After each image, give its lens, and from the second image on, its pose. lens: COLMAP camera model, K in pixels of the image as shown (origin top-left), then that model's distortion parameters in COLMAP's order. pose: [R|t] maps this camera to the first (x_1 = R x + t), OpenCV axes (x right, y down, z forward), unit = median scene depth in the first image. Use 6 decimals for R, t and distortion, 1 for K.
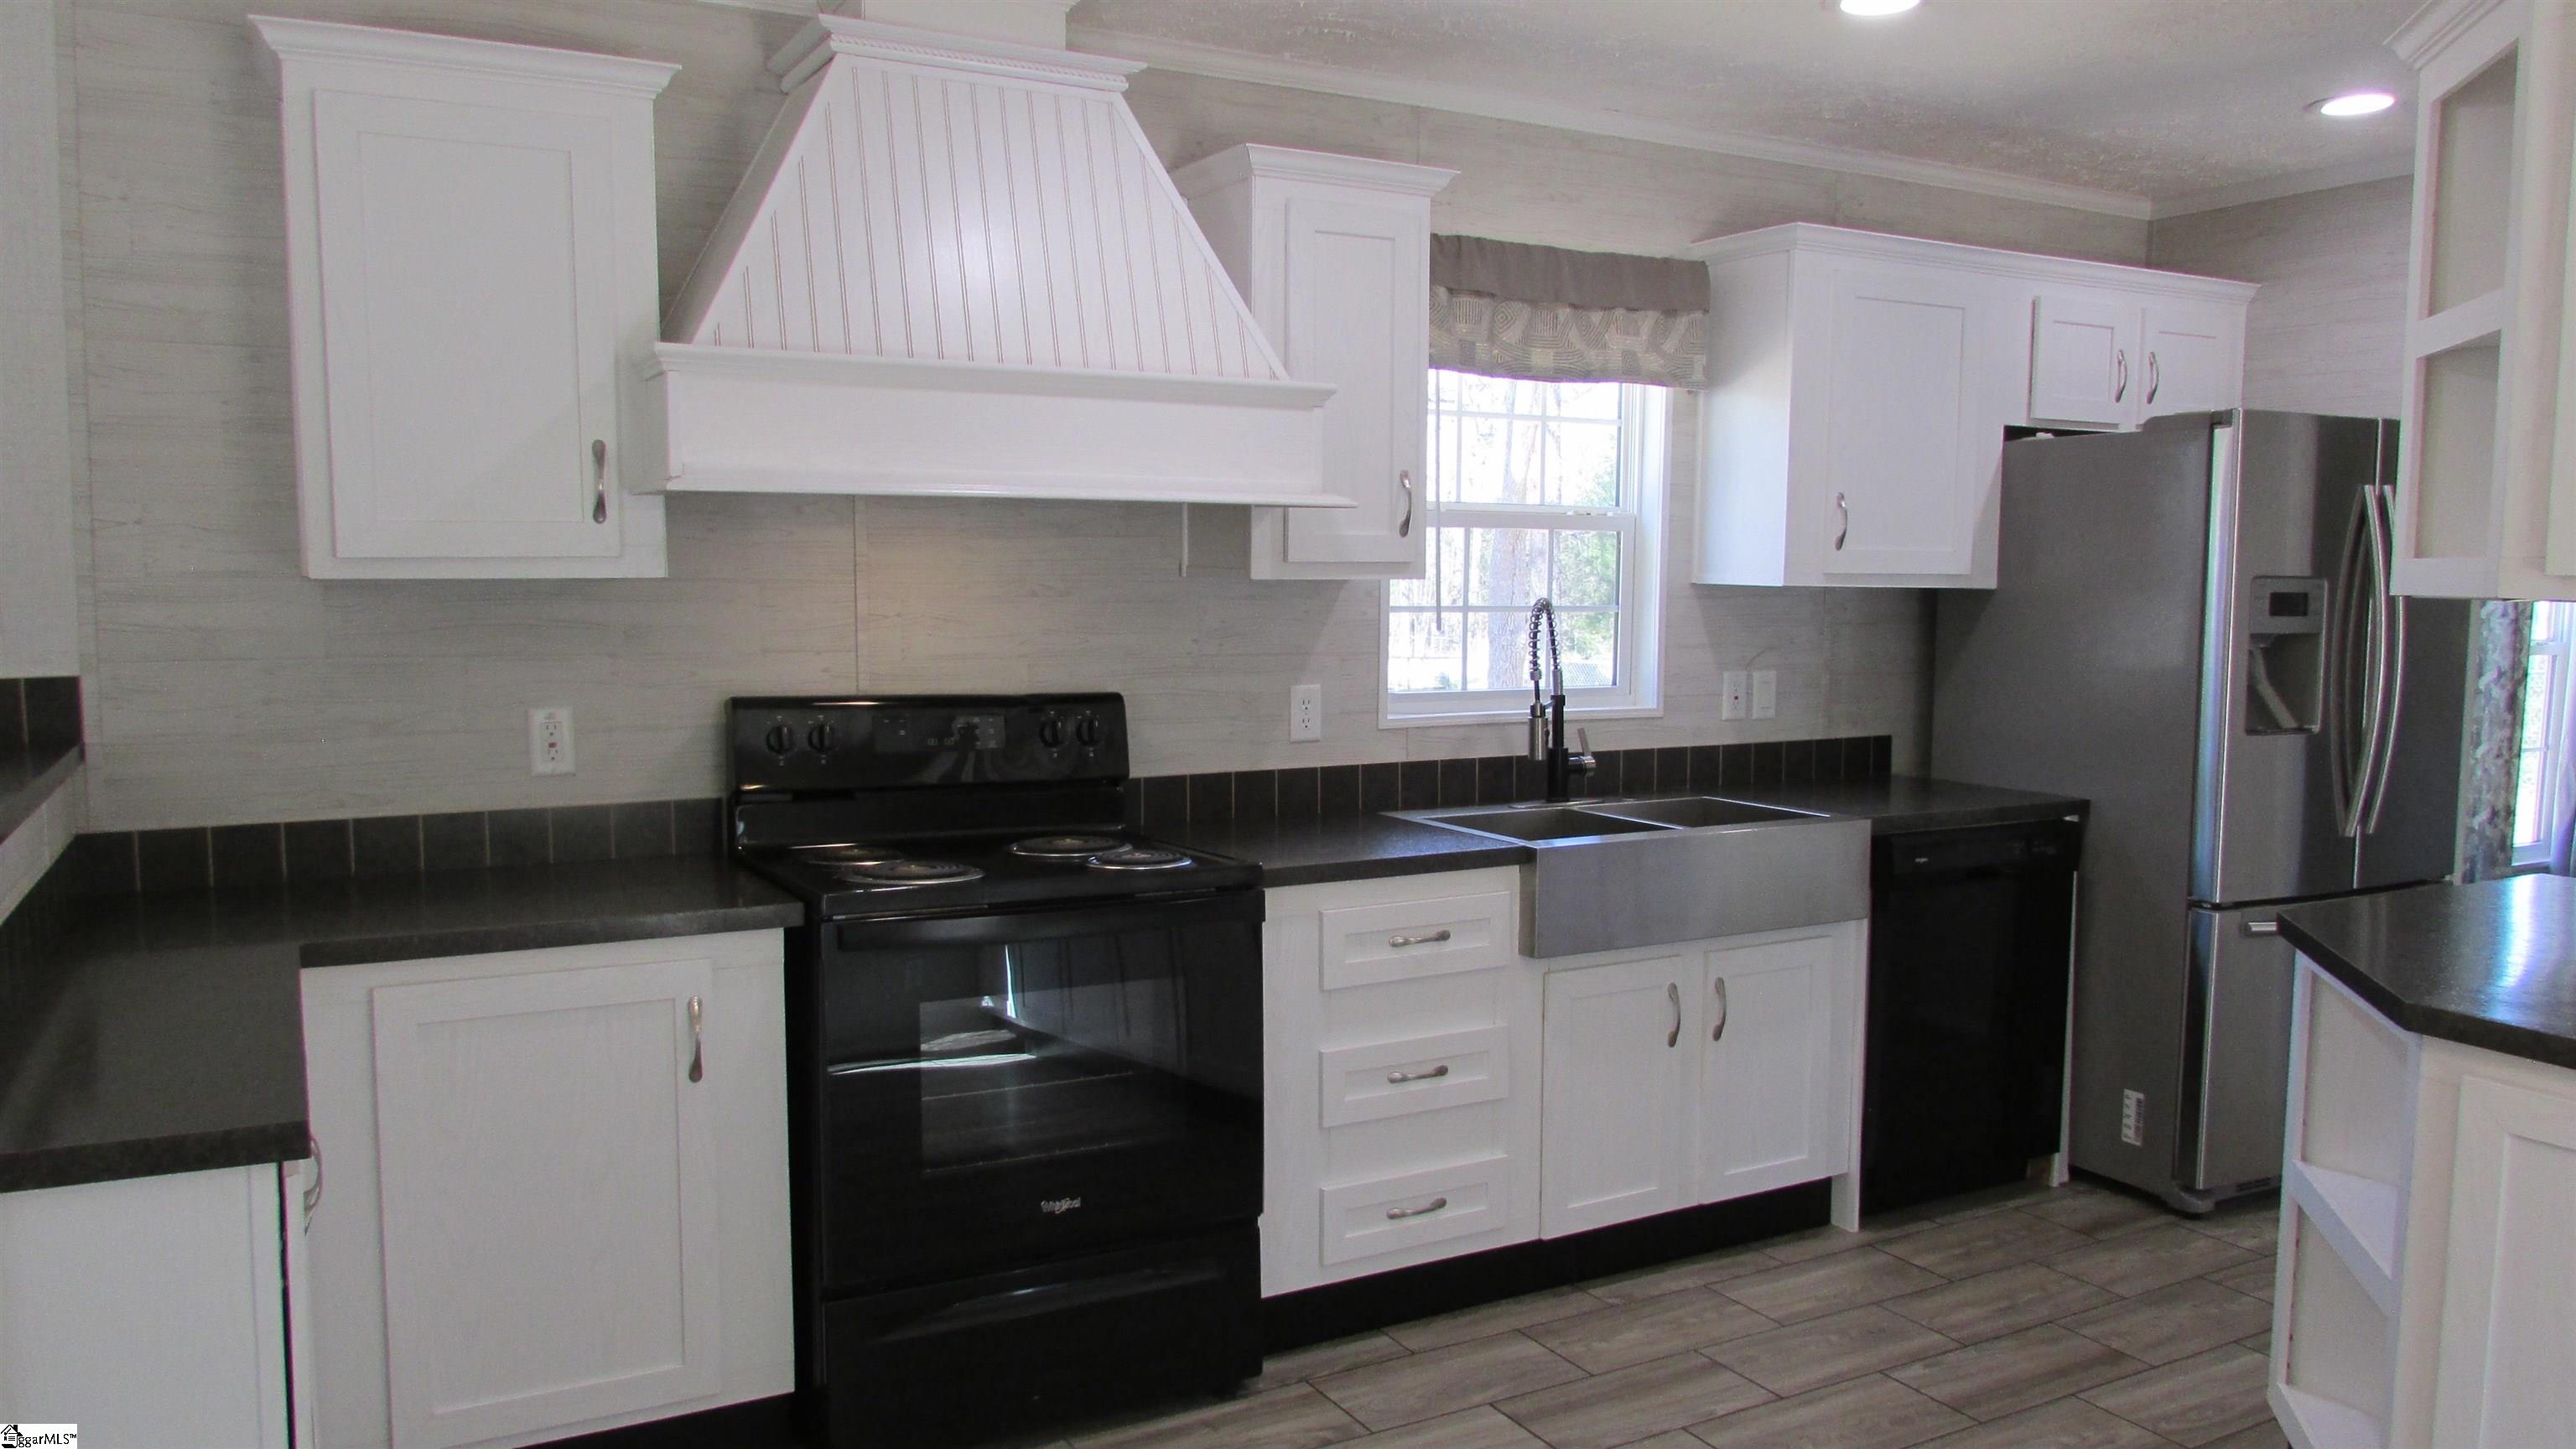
lens RADIAL K [[1831.5, 0, 1288.6], [0, 1831.5, 736.3], [0, 0, 1]] dist [-0.034775, 0.007864]
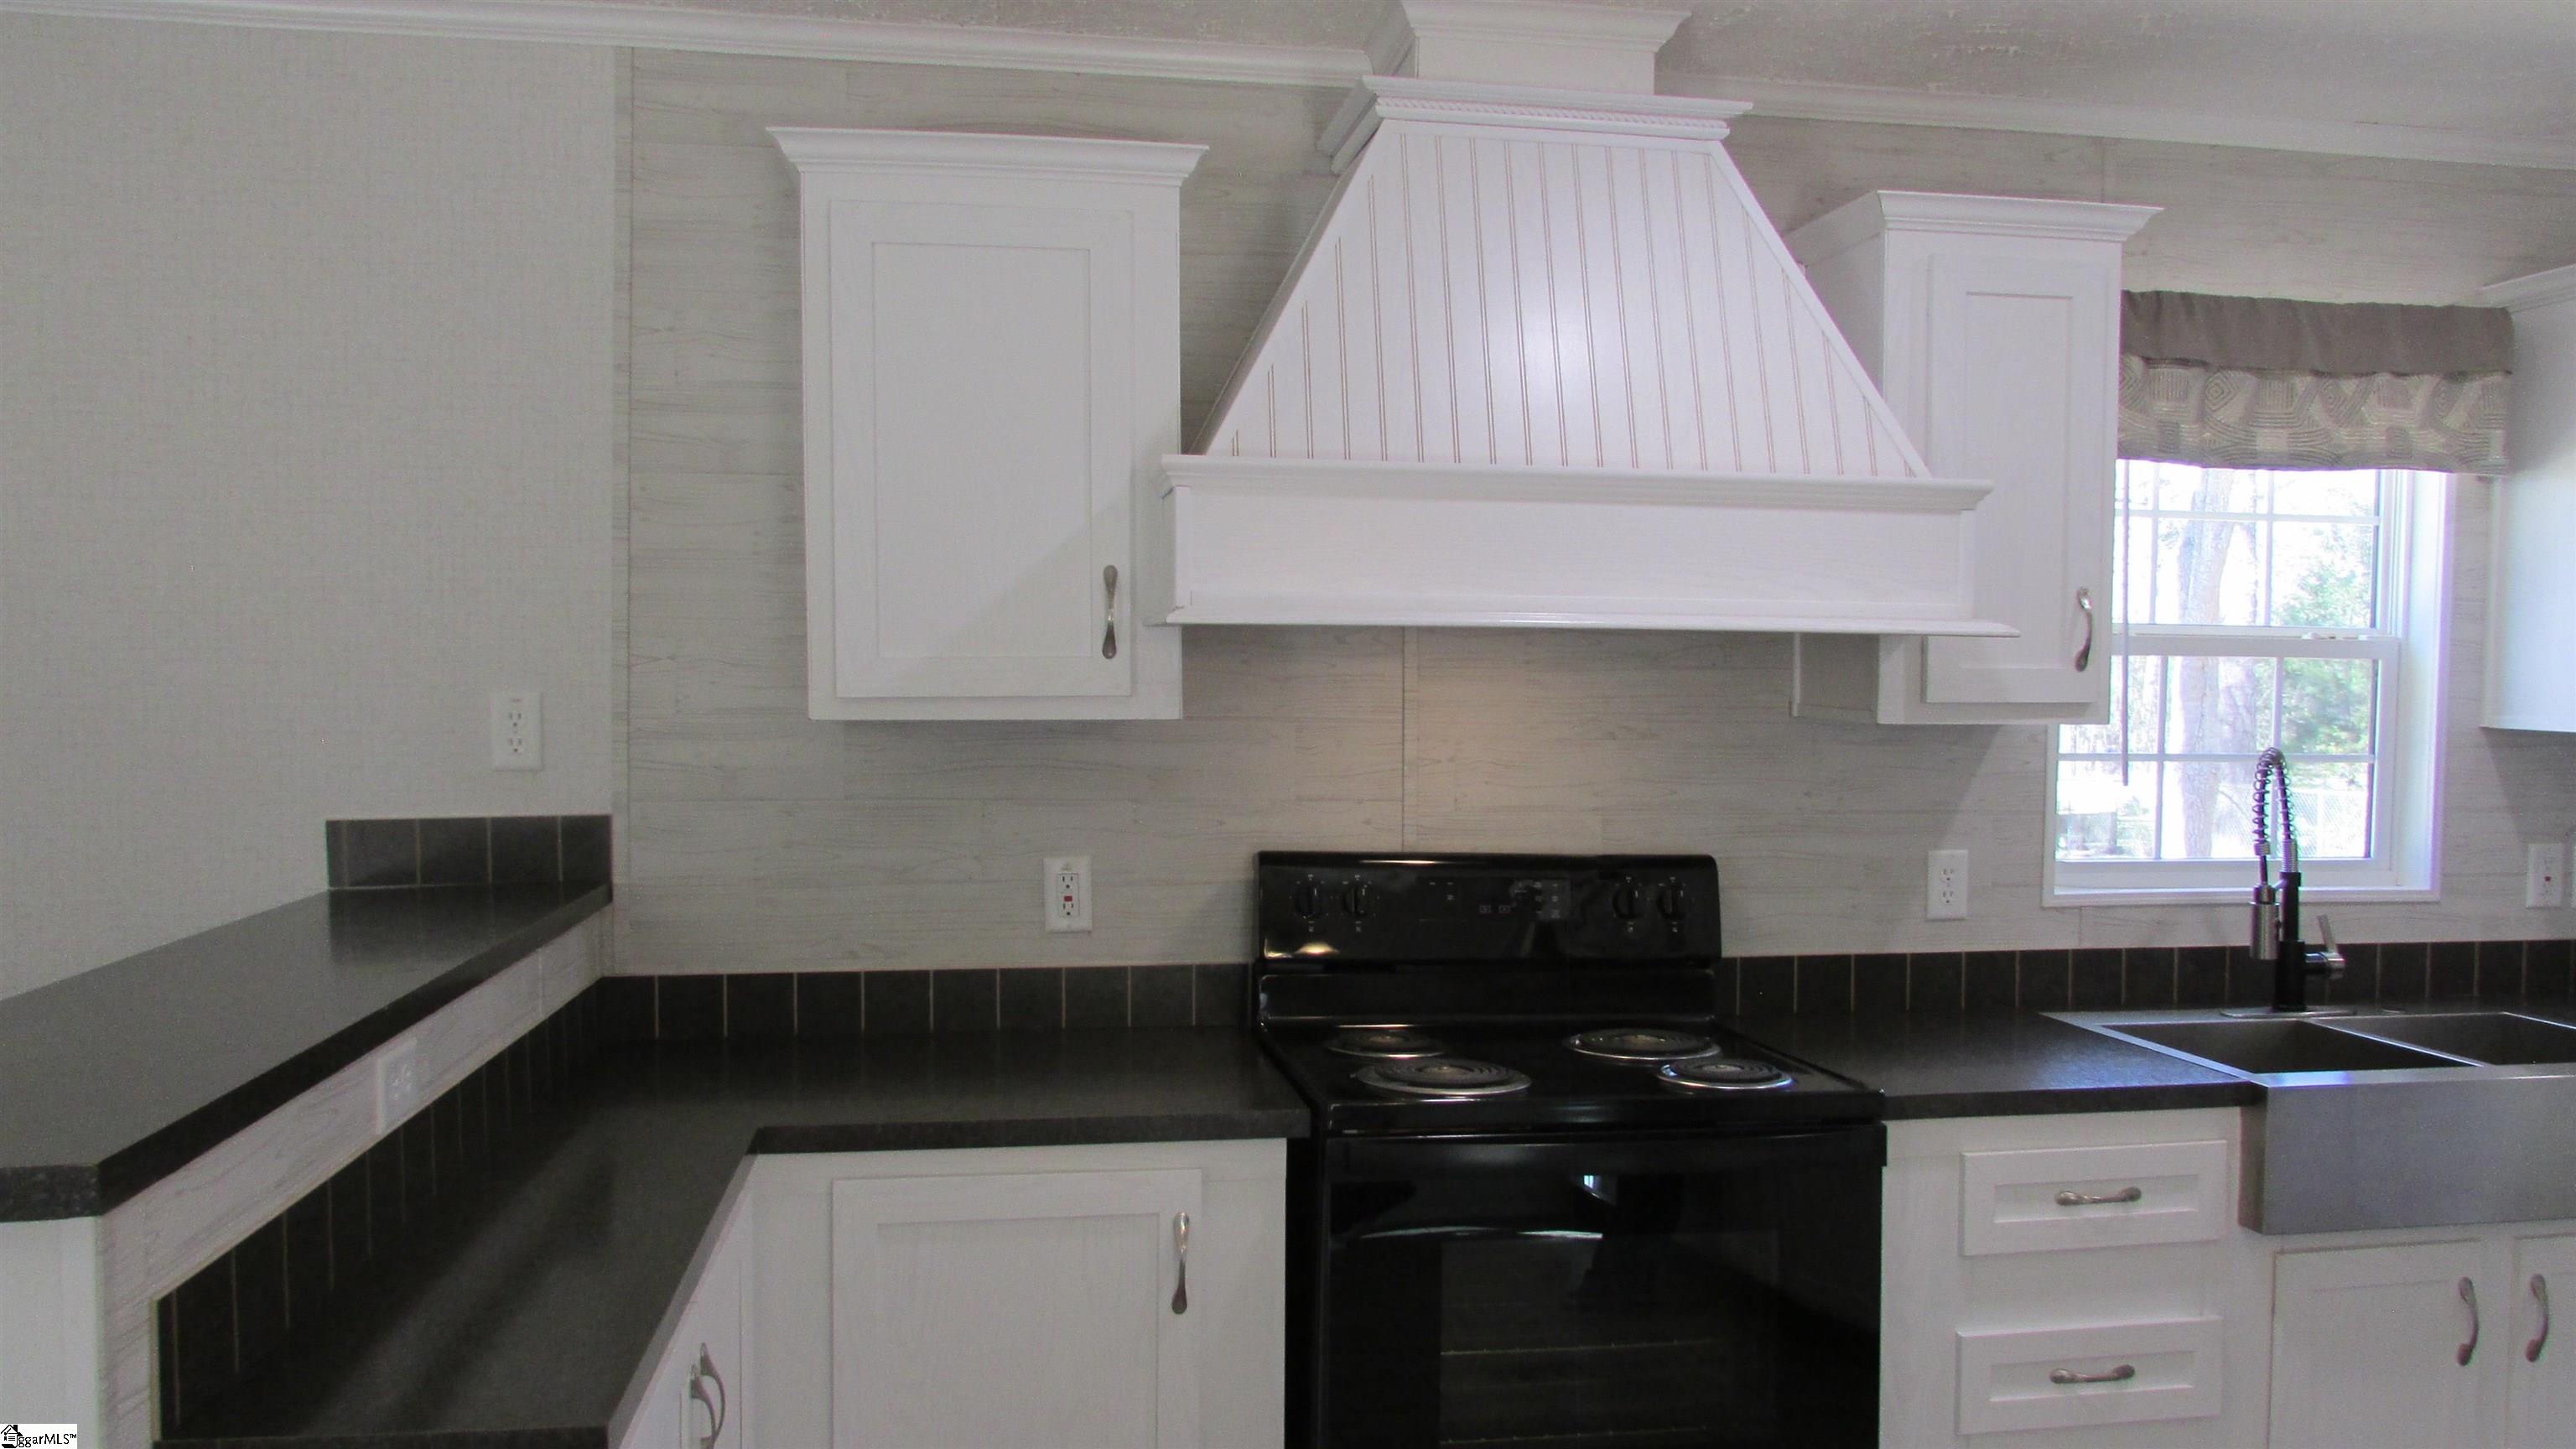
lens RADIAL K [[1831.5, 0, 1282.1], [0, 1831.5, 740.3], [0, 0, 1]] dist [-0.034775, 0.007864]
pose [[0.941566, 0.014641, -0.336509, 0.003049], [-0.033804, 0.998118, -0.051158, -0.028948], [0.335127, 0.059544, 0.940289, 0.157660]]
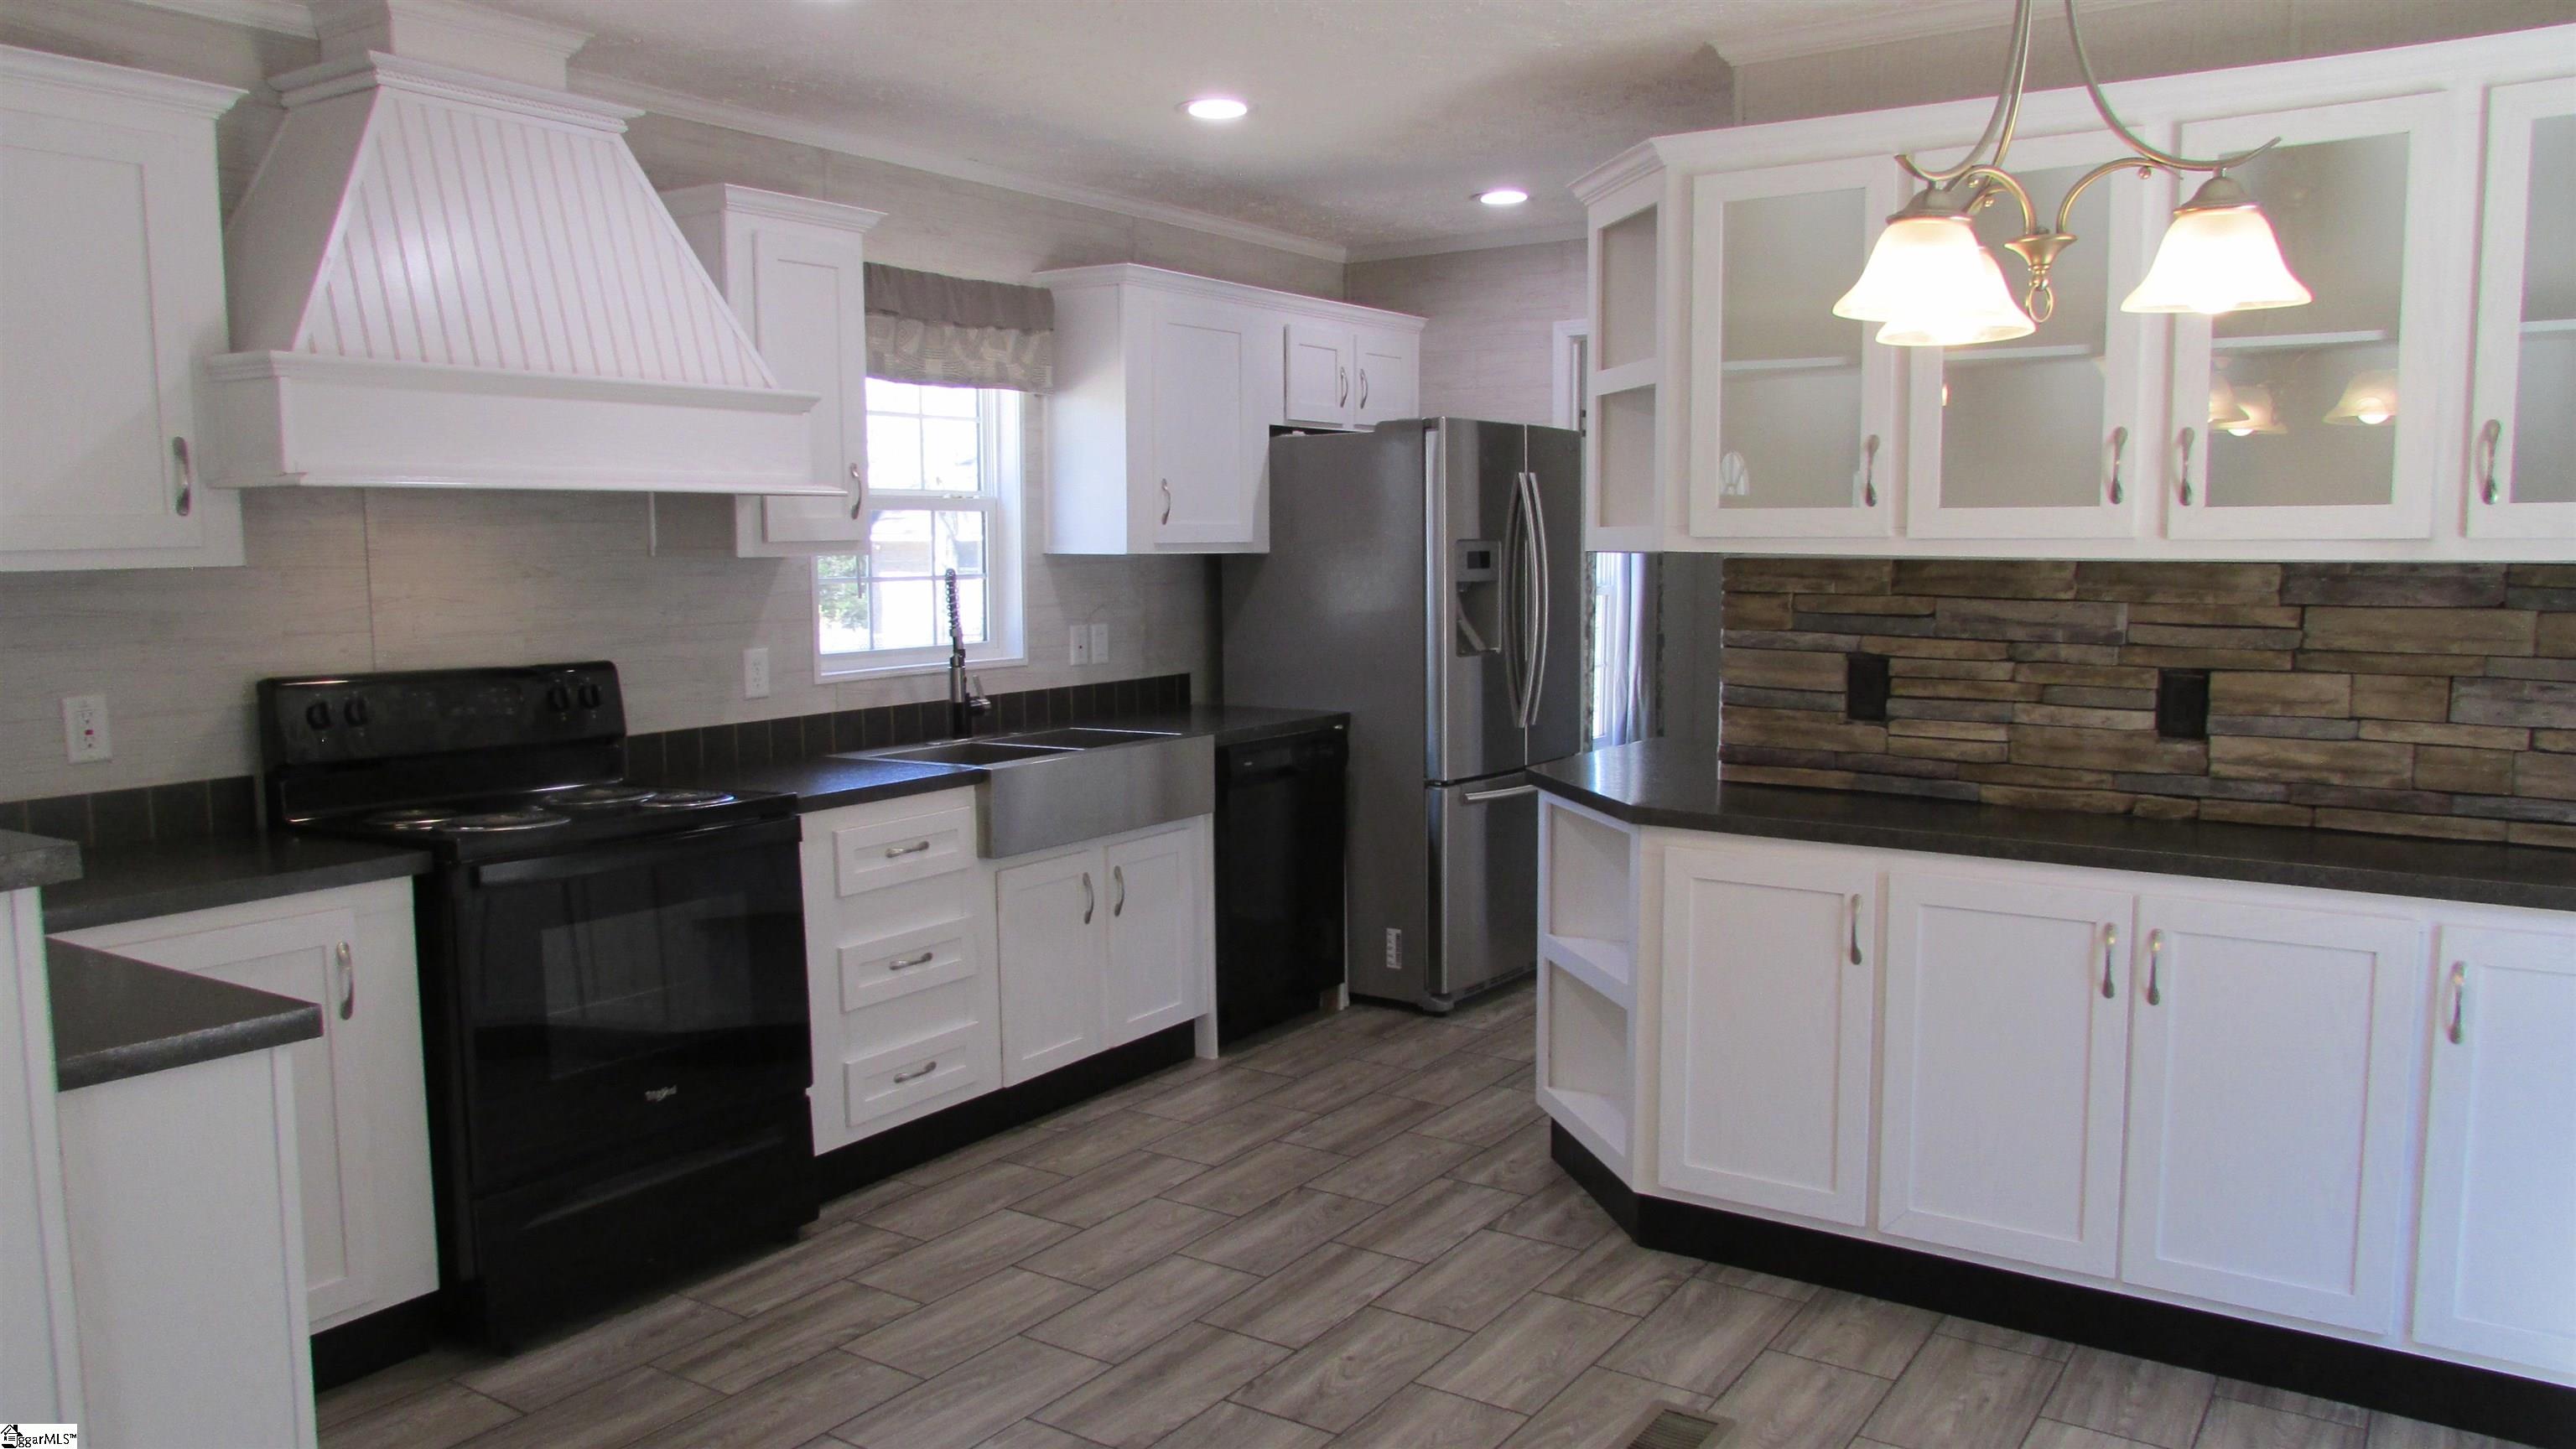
lens RADIAL K [[1831.5, 0, 1287.4], [0, 1831.5, 734.6], [0, 0, 1]] dist [-0.034775, 0.007864]
pose [[0.890300, -0.062467, 0.451069, -0.242655], [0.056138, 0.998047, 0.027413, 0.014898], [-0.451901, 0.000916, 0.892068, -0.196017]]
